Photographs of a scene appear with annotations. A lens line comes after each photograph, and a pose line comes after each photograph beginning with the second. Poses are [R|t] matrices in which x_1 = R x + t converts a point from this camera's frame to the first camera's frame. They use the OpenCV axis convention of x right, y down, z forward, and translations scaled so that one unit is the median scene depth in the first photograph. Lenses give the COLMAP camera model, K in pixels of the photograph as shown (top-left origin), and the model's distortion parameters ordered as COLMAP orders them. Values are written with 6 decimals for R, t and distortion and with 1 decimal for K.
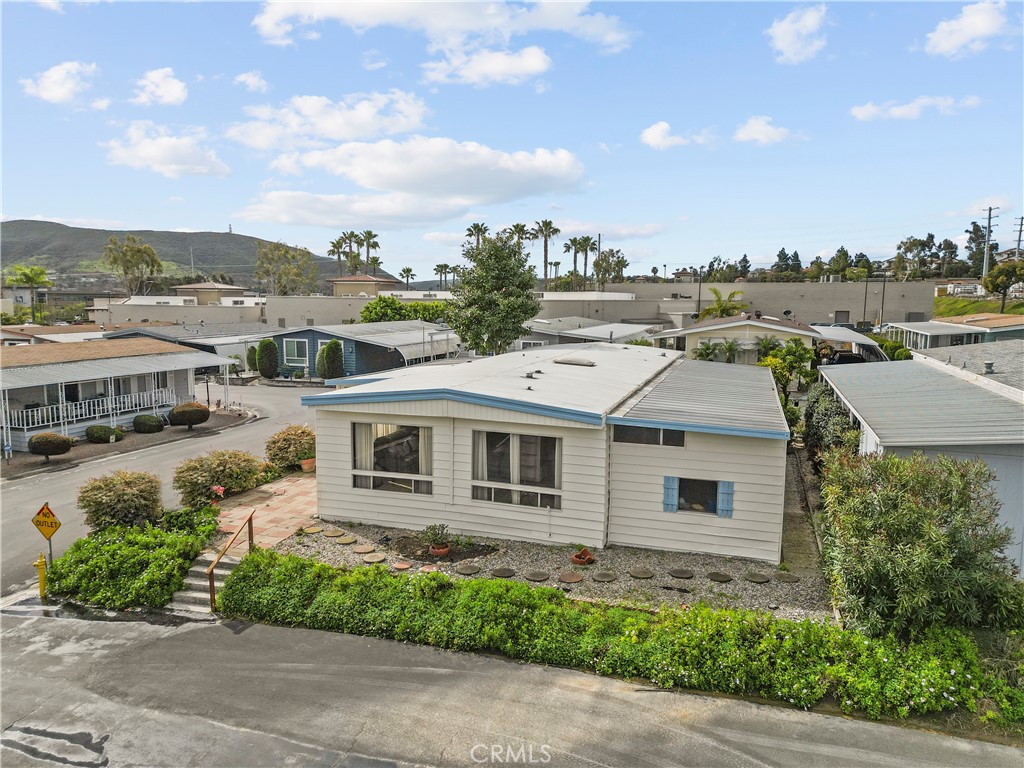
lens RADIAL K [[716.9, 0, 508.3], [0, 716.9, 382.6], [0, 0, 1]] dist [0.050966, -0.033076]
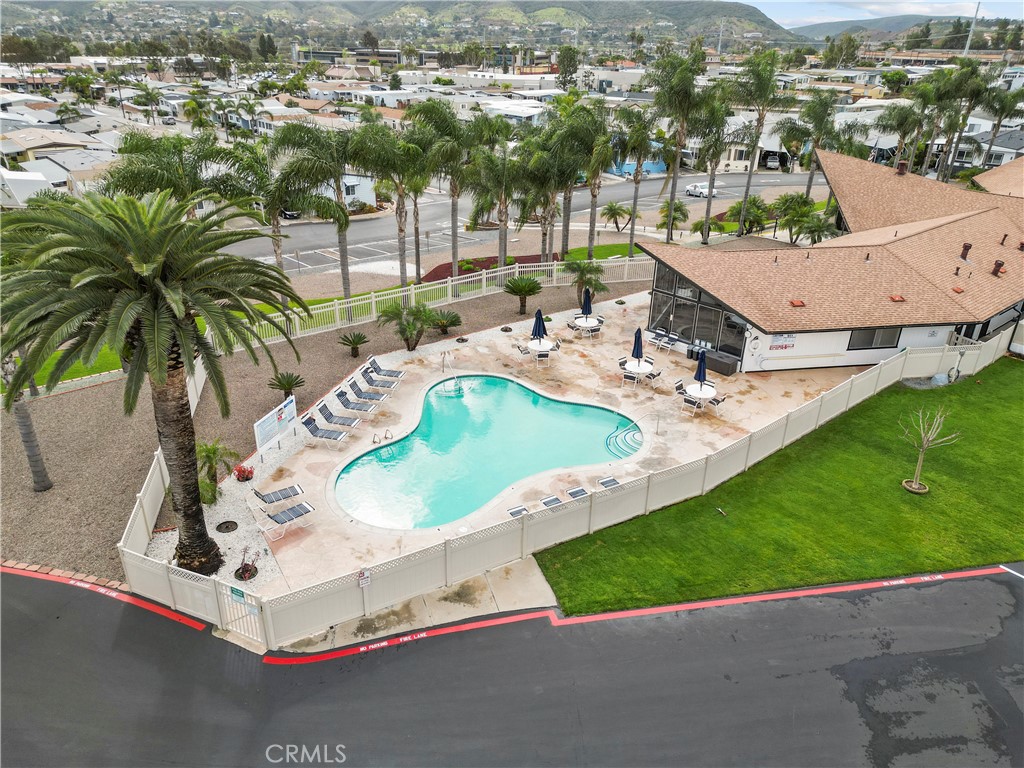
lens RADIAL K [[716.9, 0, 506.8], [0, 716.9, 383.8], [0, 0, 1]] dist [0.050966, -0.033076]
pose [[0.863917, 0.225508, -0.450327, 1.981521], [-0.070233, 0.939360, 0.335663, 0.083618], [0.498714, -0.258358, 0.827367, -2.104966]]
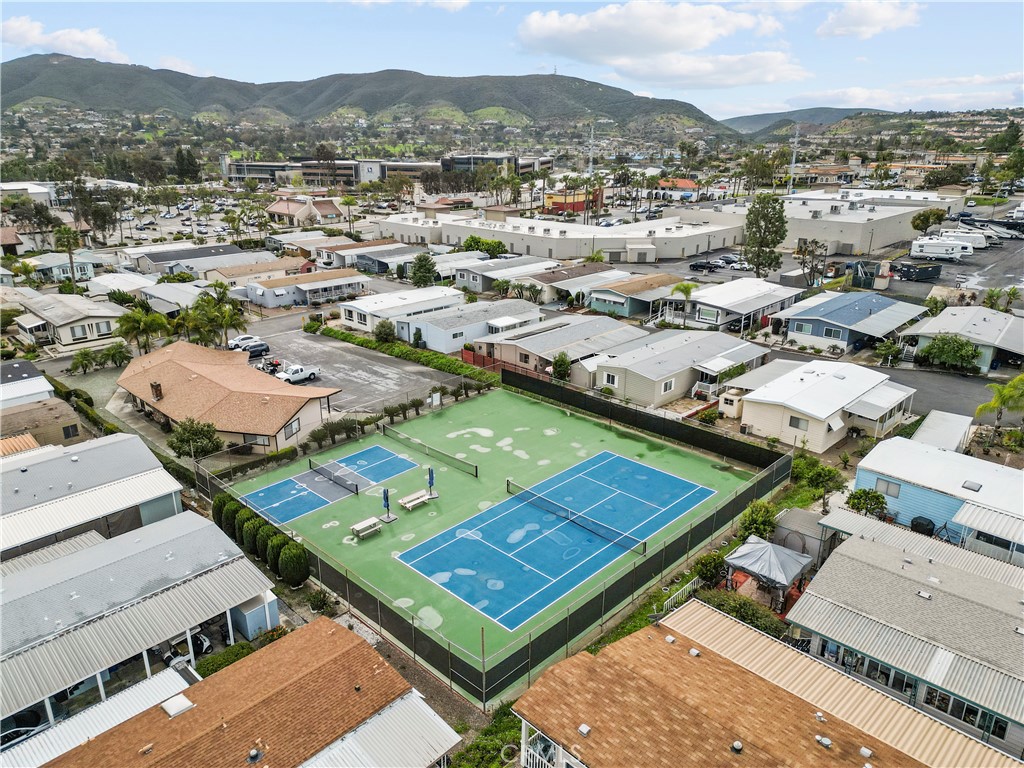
lens RADIAL K [[716.9, 0, 509.9], [0, 716.9, 381.3], [0, 0, 1]] dist [0.050966, -0.033076]
pose [[0.908208, 0.132012, -0.397153, 0.758641], [-0.044673, 0.974107, 0.221630, -0.161420], [0.416127, -0.183544, 0.890589, -0.843871]]
